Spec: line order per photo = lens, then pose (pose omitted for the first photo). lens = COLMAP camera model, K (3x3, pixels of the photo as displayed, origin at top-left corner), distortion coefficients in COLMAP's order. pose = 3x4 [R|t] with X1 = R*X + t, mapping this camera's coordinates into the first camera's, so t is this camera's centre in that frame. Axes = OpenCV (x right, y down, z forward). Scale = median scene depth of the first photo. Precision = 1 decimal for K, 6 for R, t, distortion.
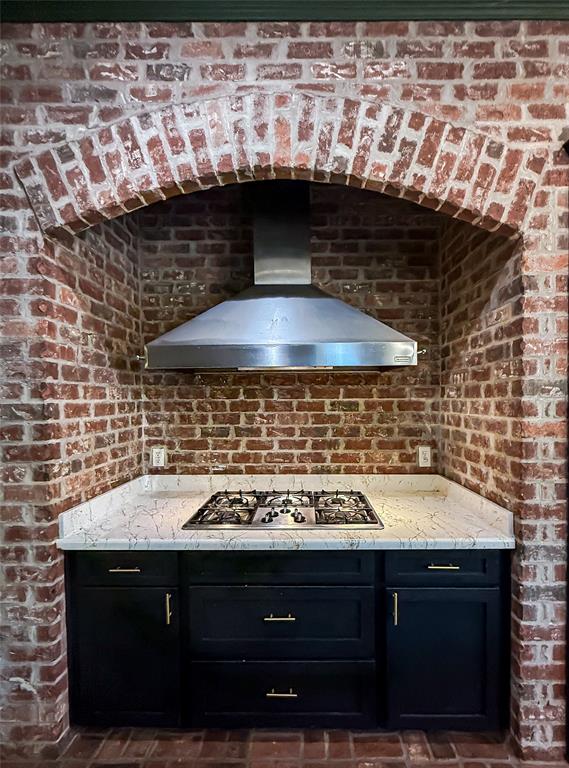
lens RADIAL K [[315.5, 0, 247.4], [0, 315.5, 418.5], [0, 0, 1]] dist [0.000279, -0.000063]
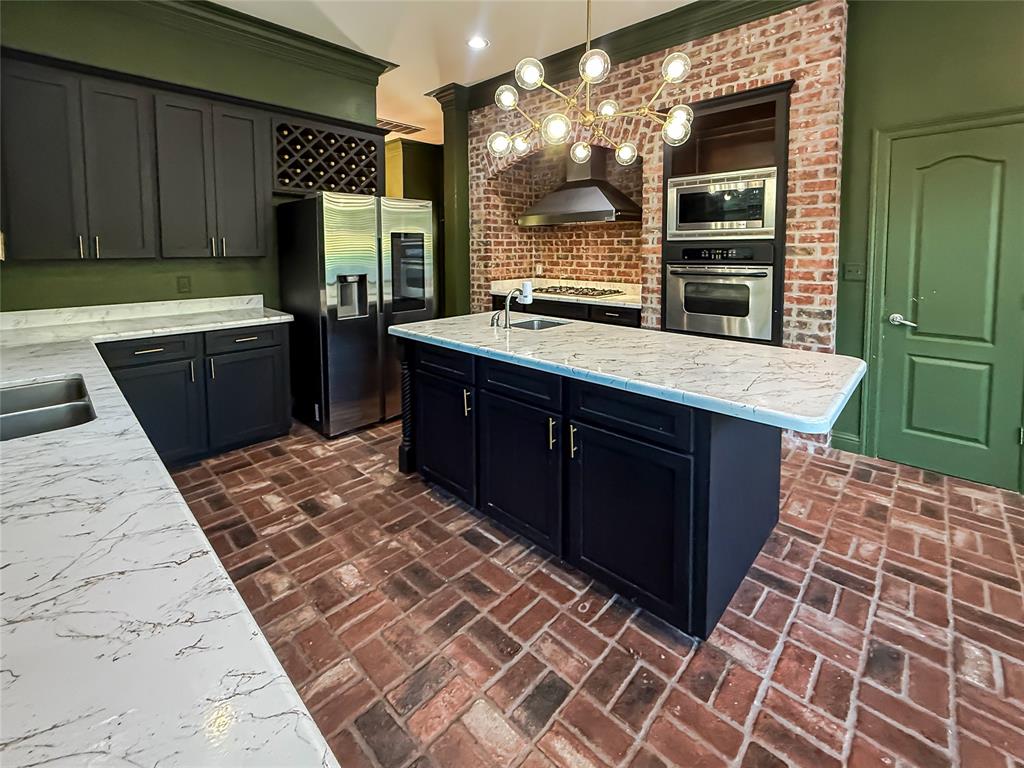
lens RADIAL K [[420.7, 0, 505.8], [0, 420.7, 379.4], [0, 0, 1]] dist [0.000279, -0.000063]
pose [[0.745127, 0.199213, -0.636475, 1.904851], [-0.042441, 0.966575, 0.252847, 0.174000], [0.665571, -0.161390, 0.728676, -1.656760]]
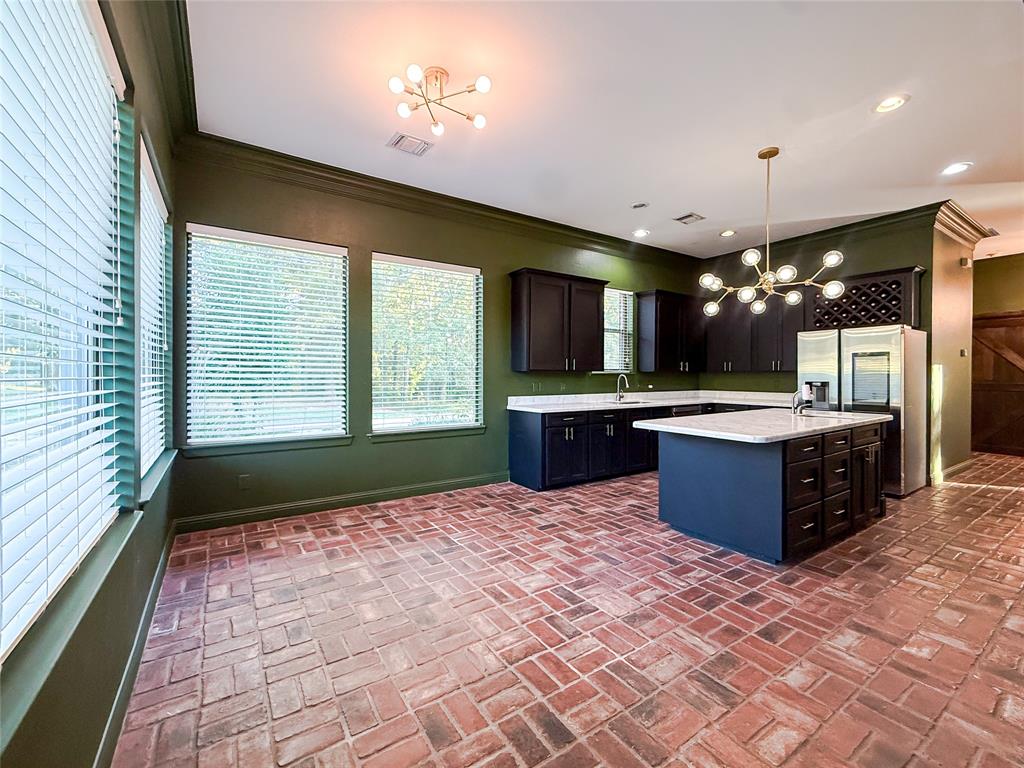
lens RADIAL K [[420.7, 0, 503.7], [0, 420.7, 375.6], [0, 0, 1]] dist [0.000279, -0.000063]
pose [[-0.835901, -0.003168, -0.548871, 4.018647], [-0.030023, 0.998750, 0.039960, 0.119960], [0.548058, 0.049881, -0.834951, 1.026180]]
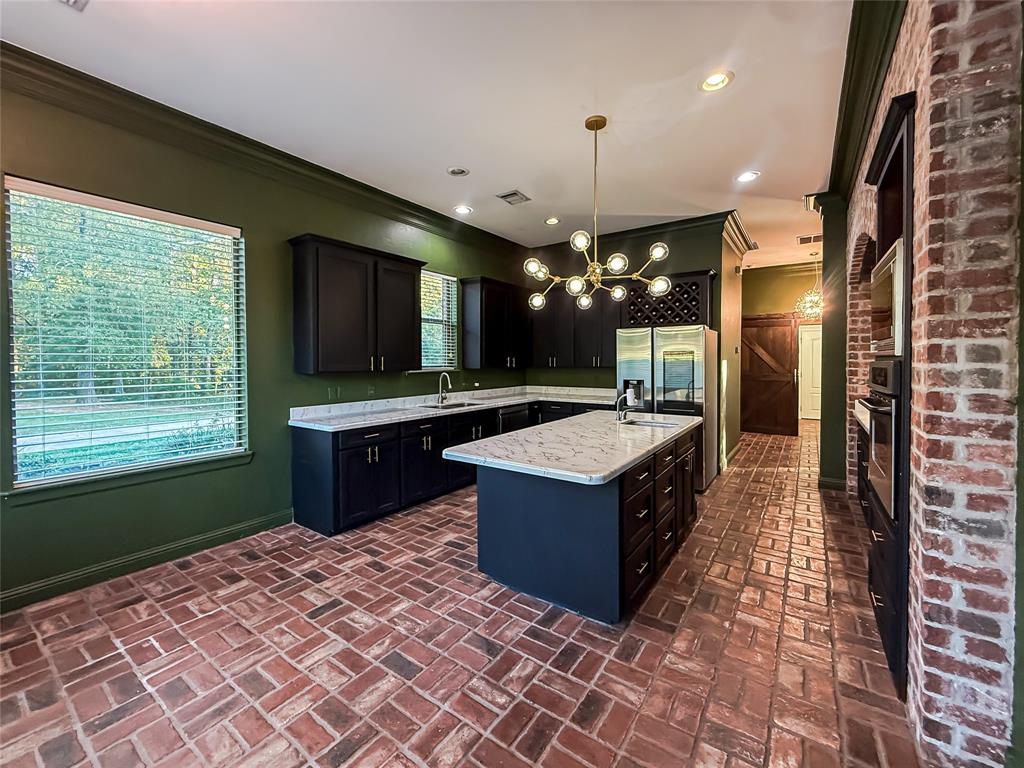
lens RADIAL K [[420.7, 0, 505.3], [0, 420.7, 368.5], [0, 0, 1]] dist [0.000279, -0.000063]
pose [[-0.570931, 0.016232, -0.820837, 3.341543], [-0.034661, 0.998437, 0.043852, 0.021228], [0.820266, 0.053487, -0.569476, 0.621819]]
